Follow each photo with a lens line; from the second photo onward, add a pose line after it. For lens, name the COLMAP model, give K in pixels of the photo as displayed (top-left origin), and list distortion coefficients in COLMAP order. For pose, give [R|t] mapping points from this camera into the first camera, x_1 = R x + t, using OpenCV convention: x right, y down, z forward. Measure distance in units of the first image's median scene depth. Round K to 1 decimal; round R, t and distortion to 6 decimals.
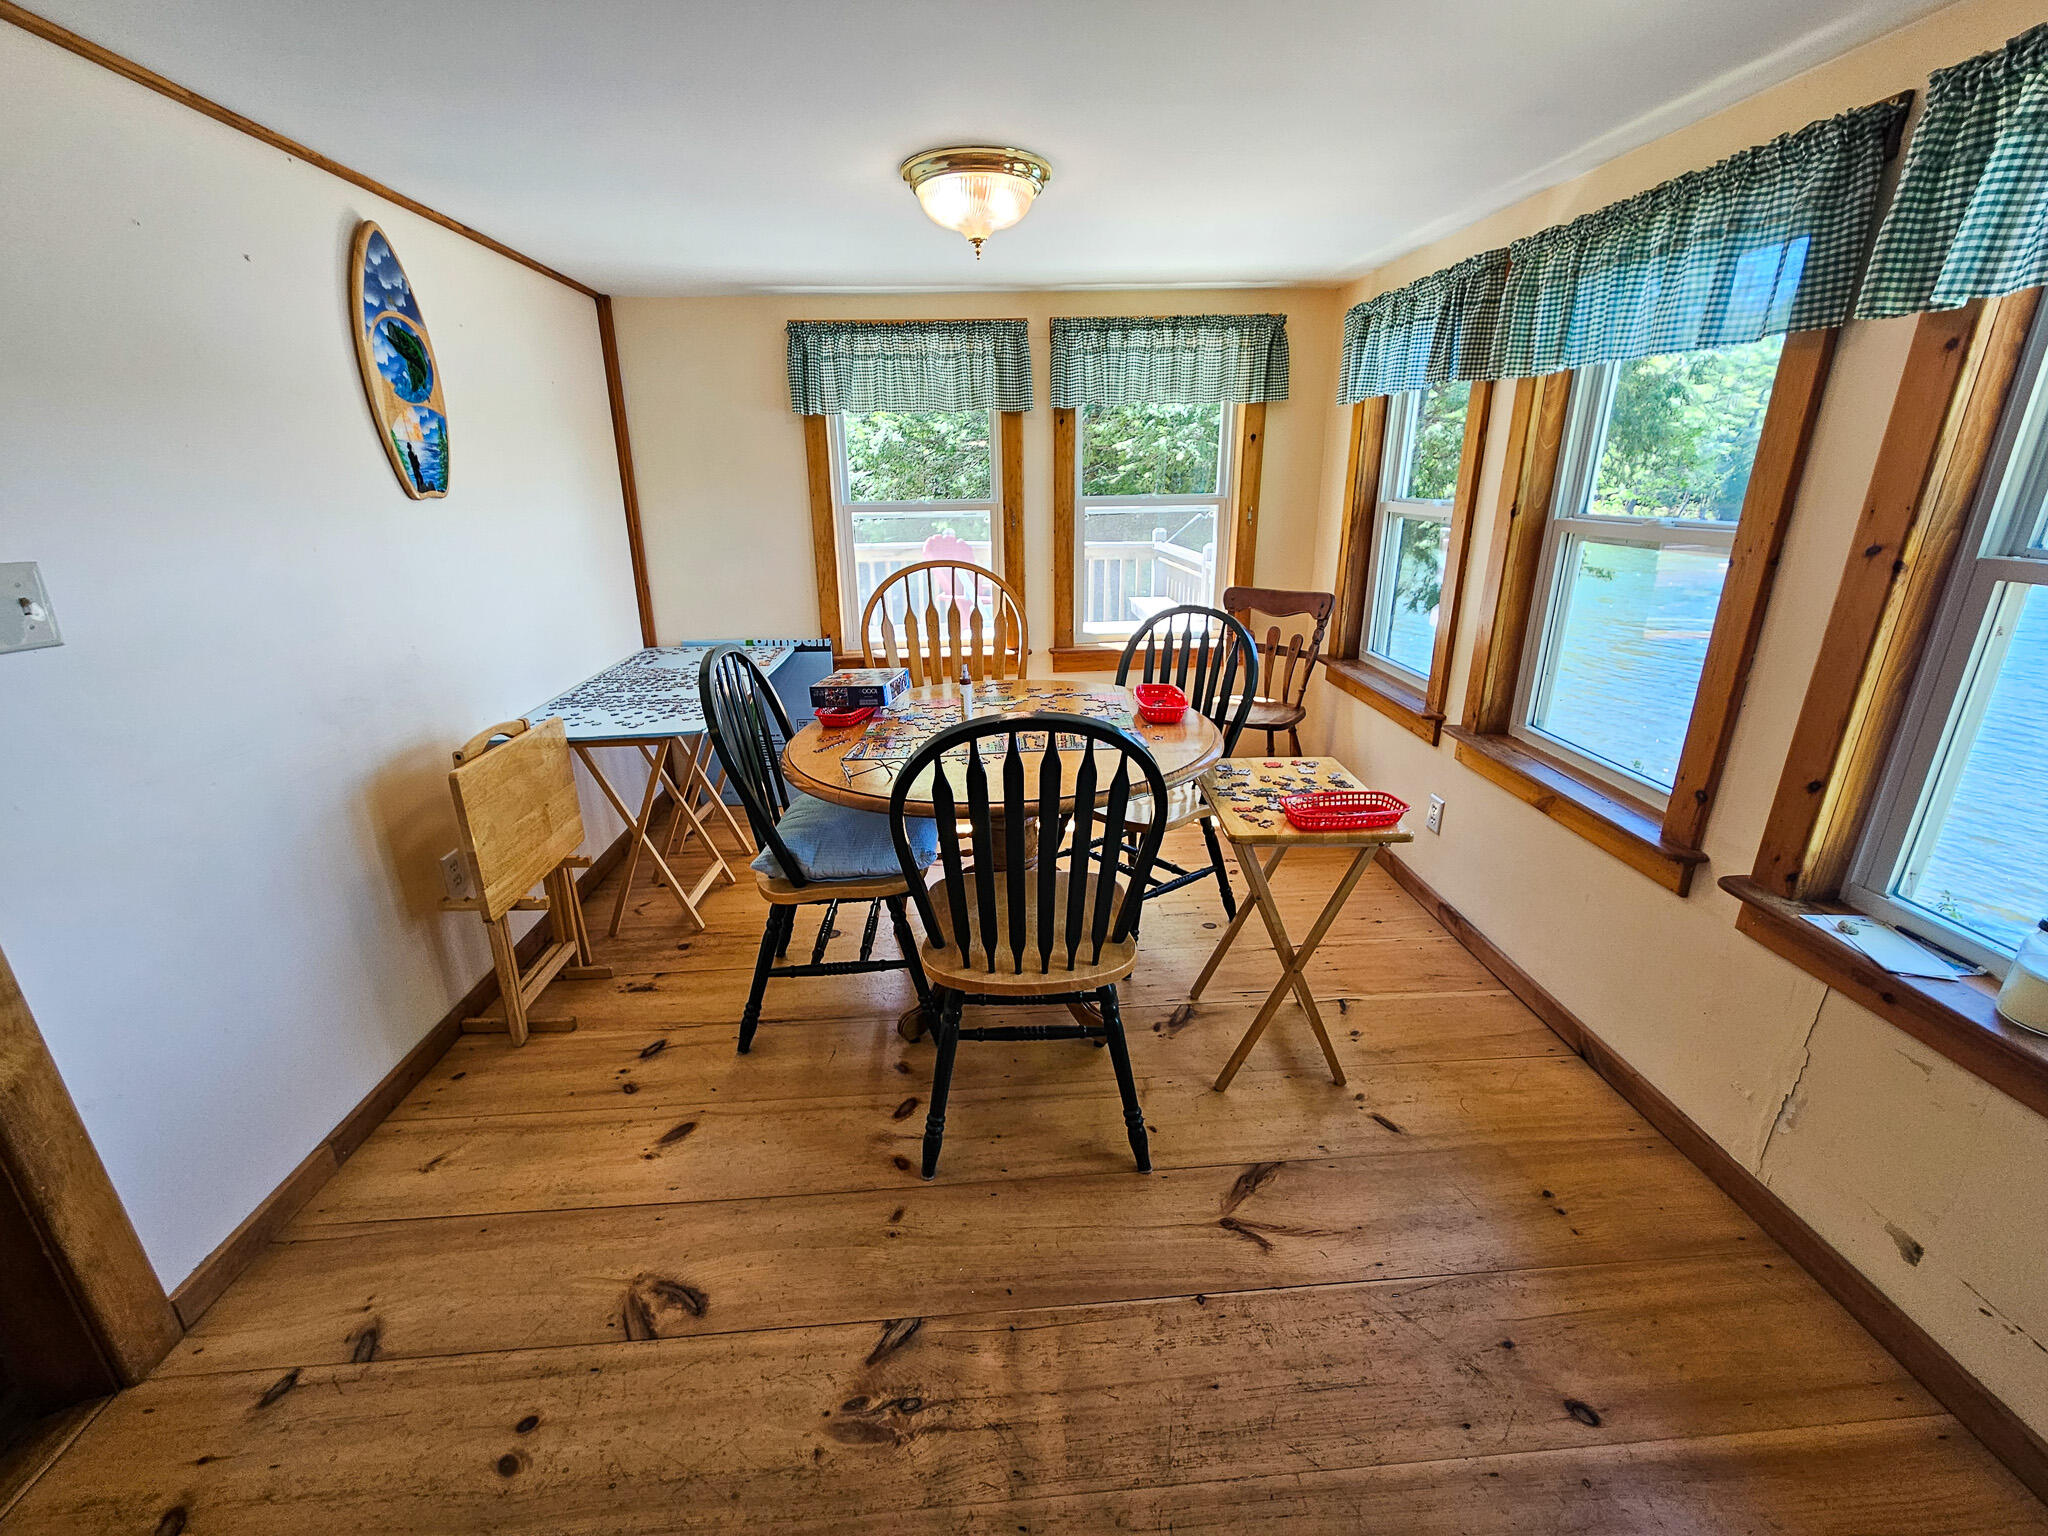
lens RADIAL K [[841.0, 0, 1027.8], [0, 841.0, 757.0], [0, 0, 1]] dist [0.000088, 0.000142]
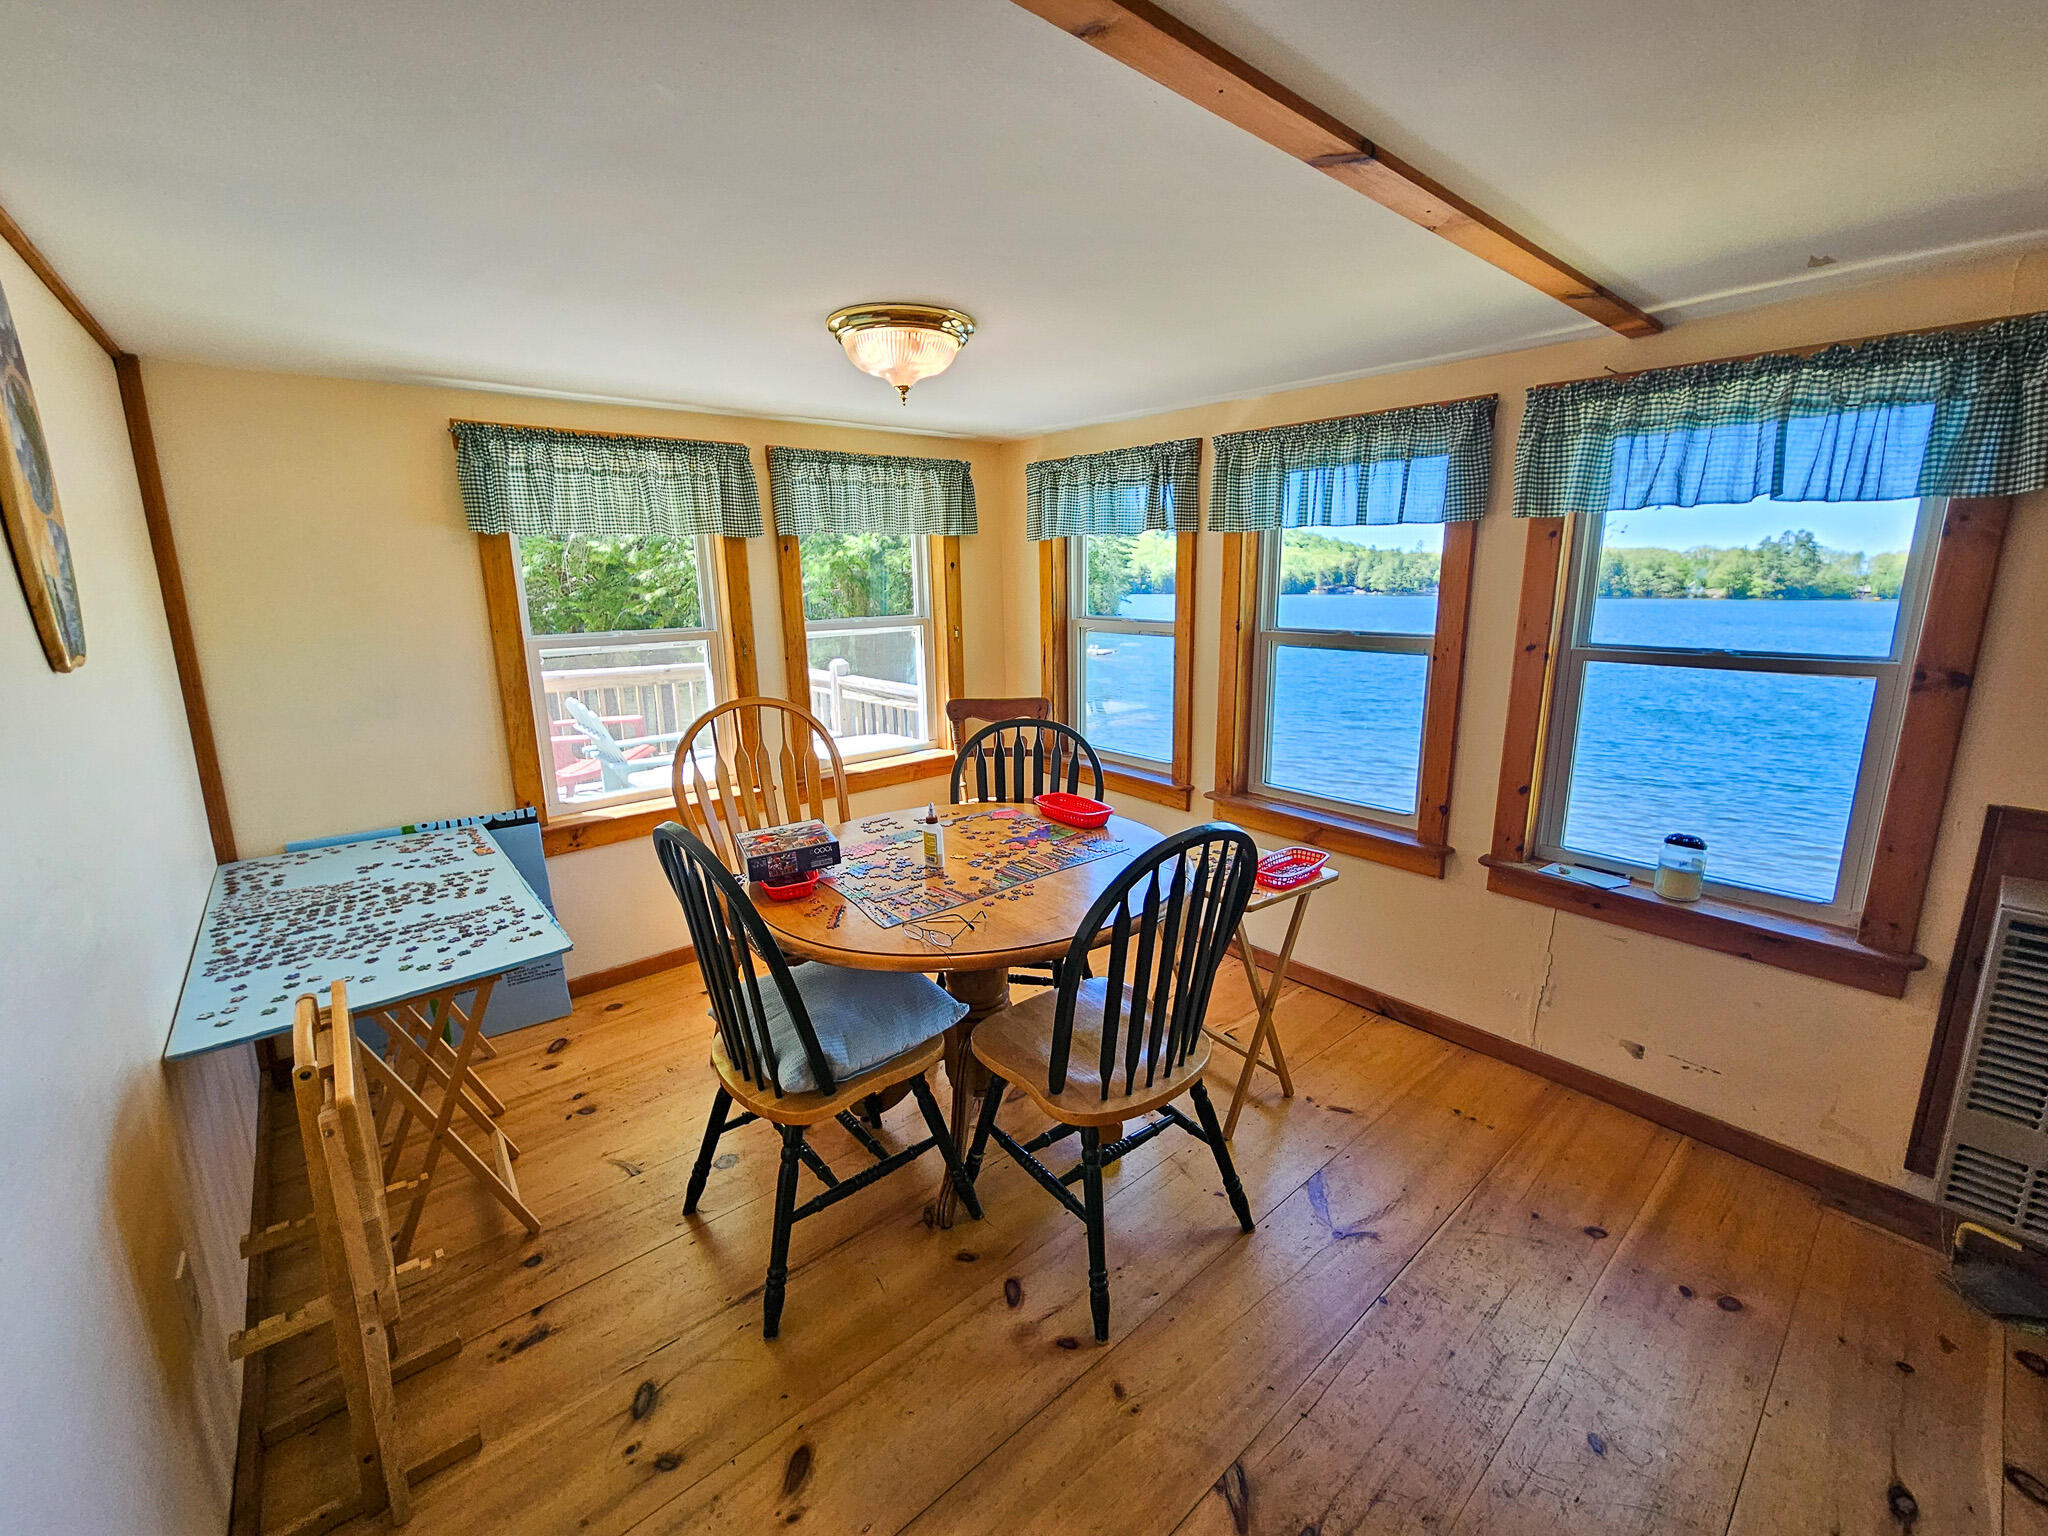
lens RADIAL K [[844.4, 0, 1027.8], [0, 844.4, 762.0], [0, 0, 1]] dist [-0.001015, -0.000095]
pose [[0.800117, -0.127587, 0.586117, -0.367407], [0.195455, 0.979244, -0.053655, -0.055485], [-0.567106, 0.157490, 0.808448, 0.103125]]
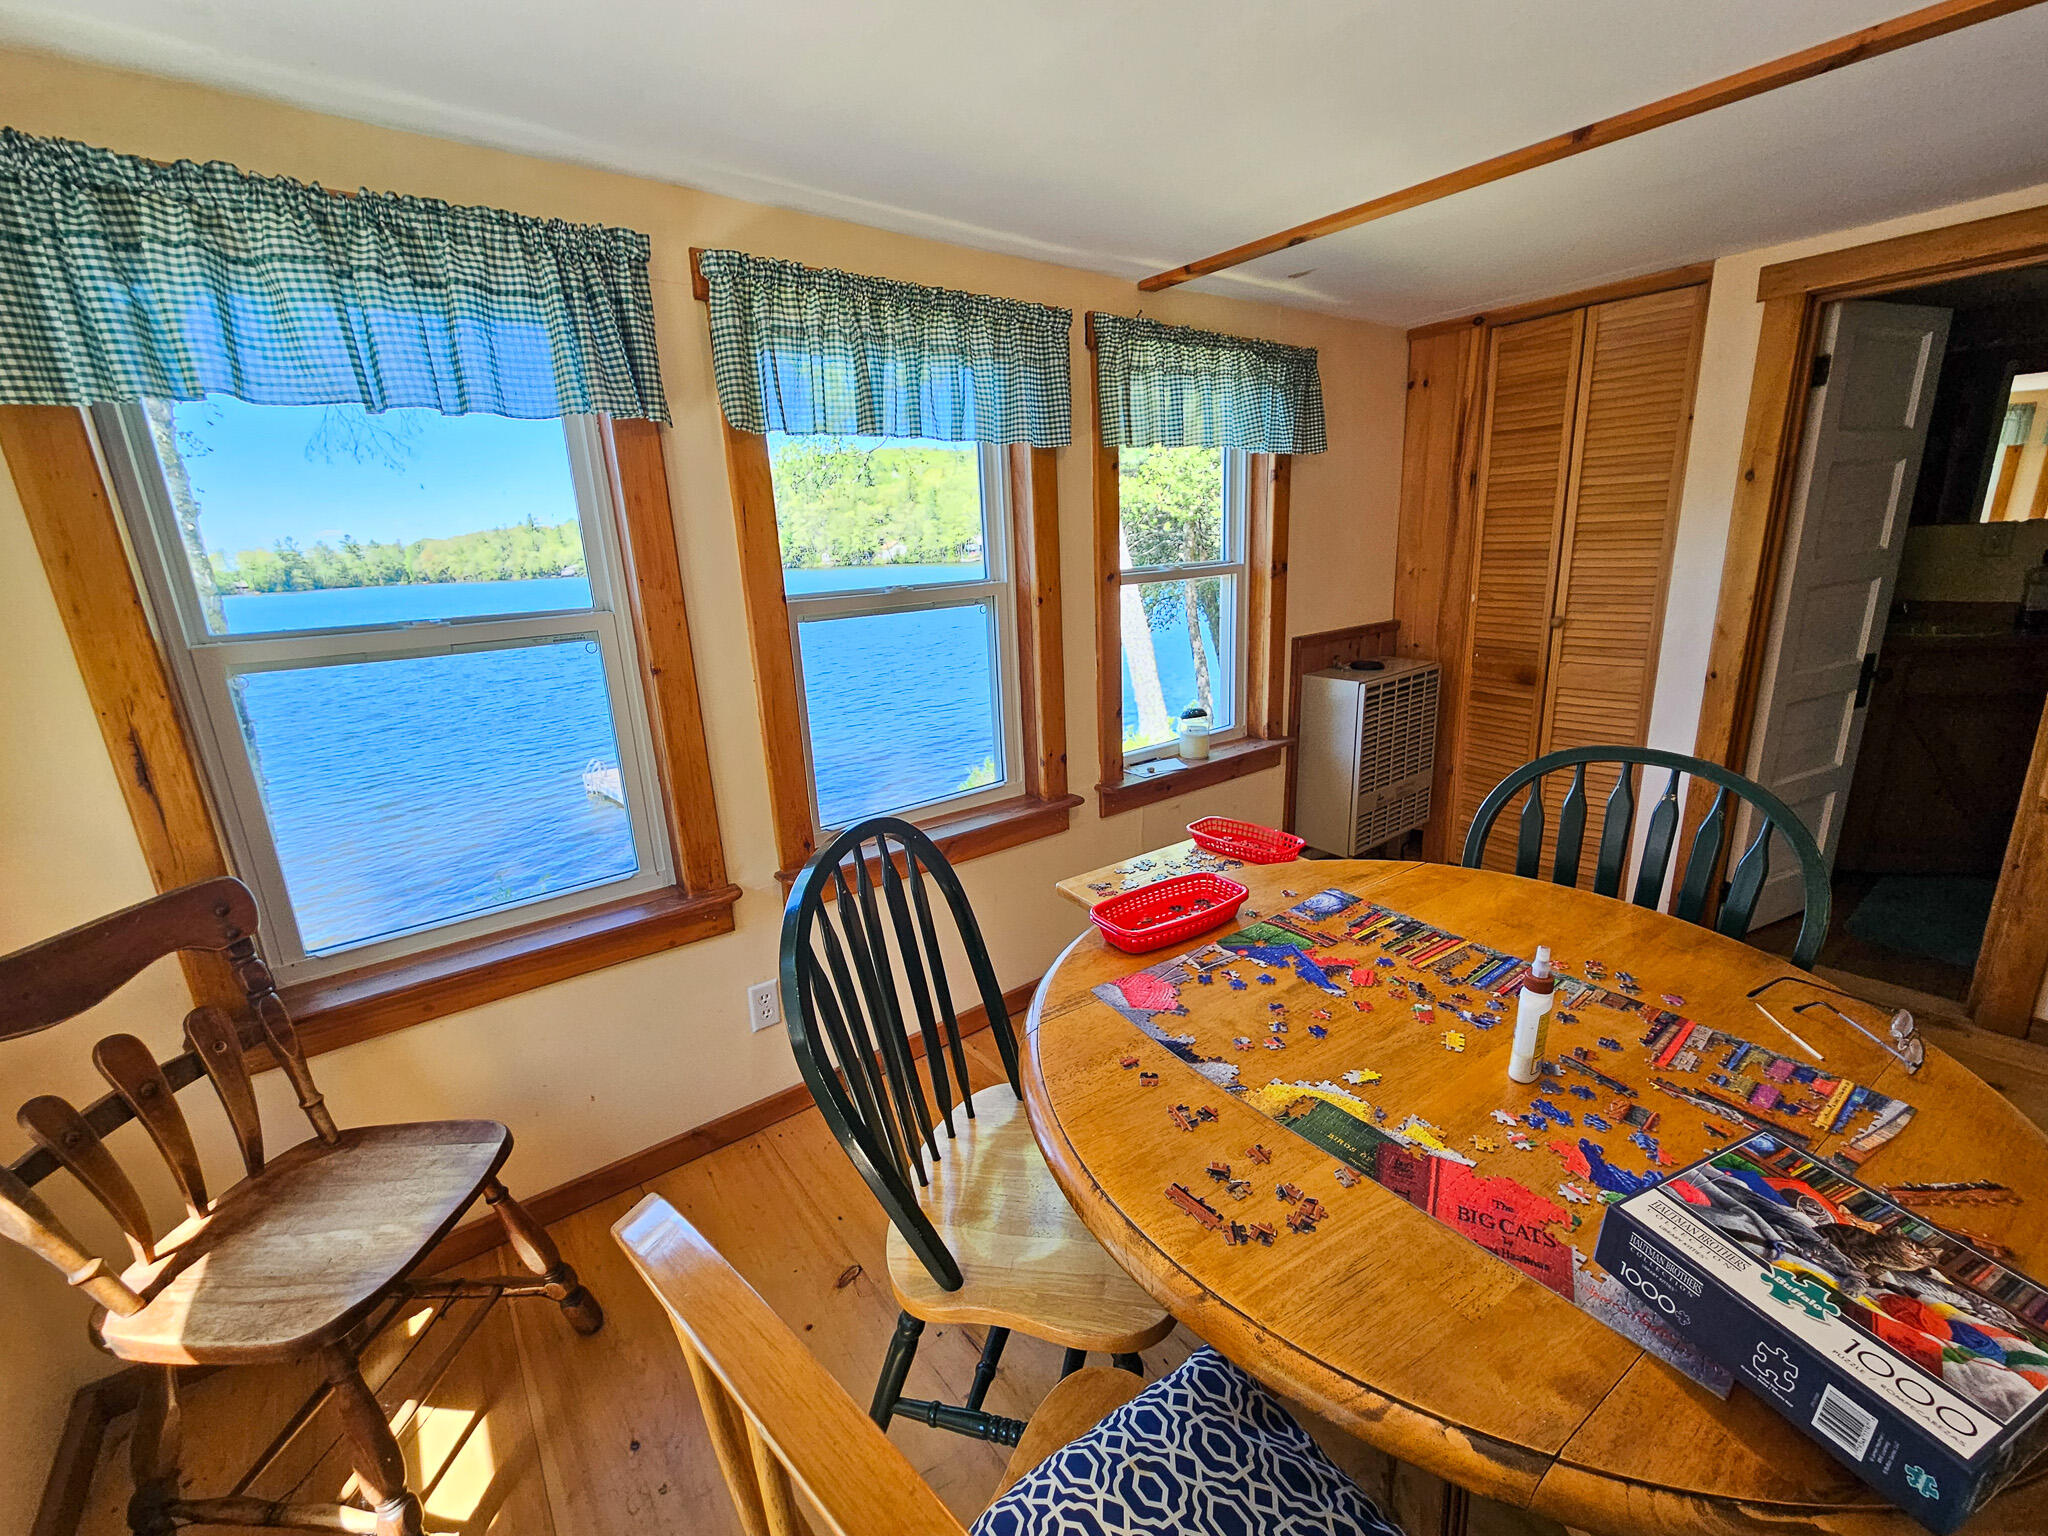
lens RADIAL K [[843.8, 0, 1025.3], [0, 843.8, 757.5], [0, 0, 1]] dist [-0.000185, 0.000218]
pose [[-0.553895, -0.185529, 0.811652, -0.178085], [0.311124, 0.858111, 0.408469, -0.308016], [-0.772271, 0.478774, -0.417581, 0.905319]]
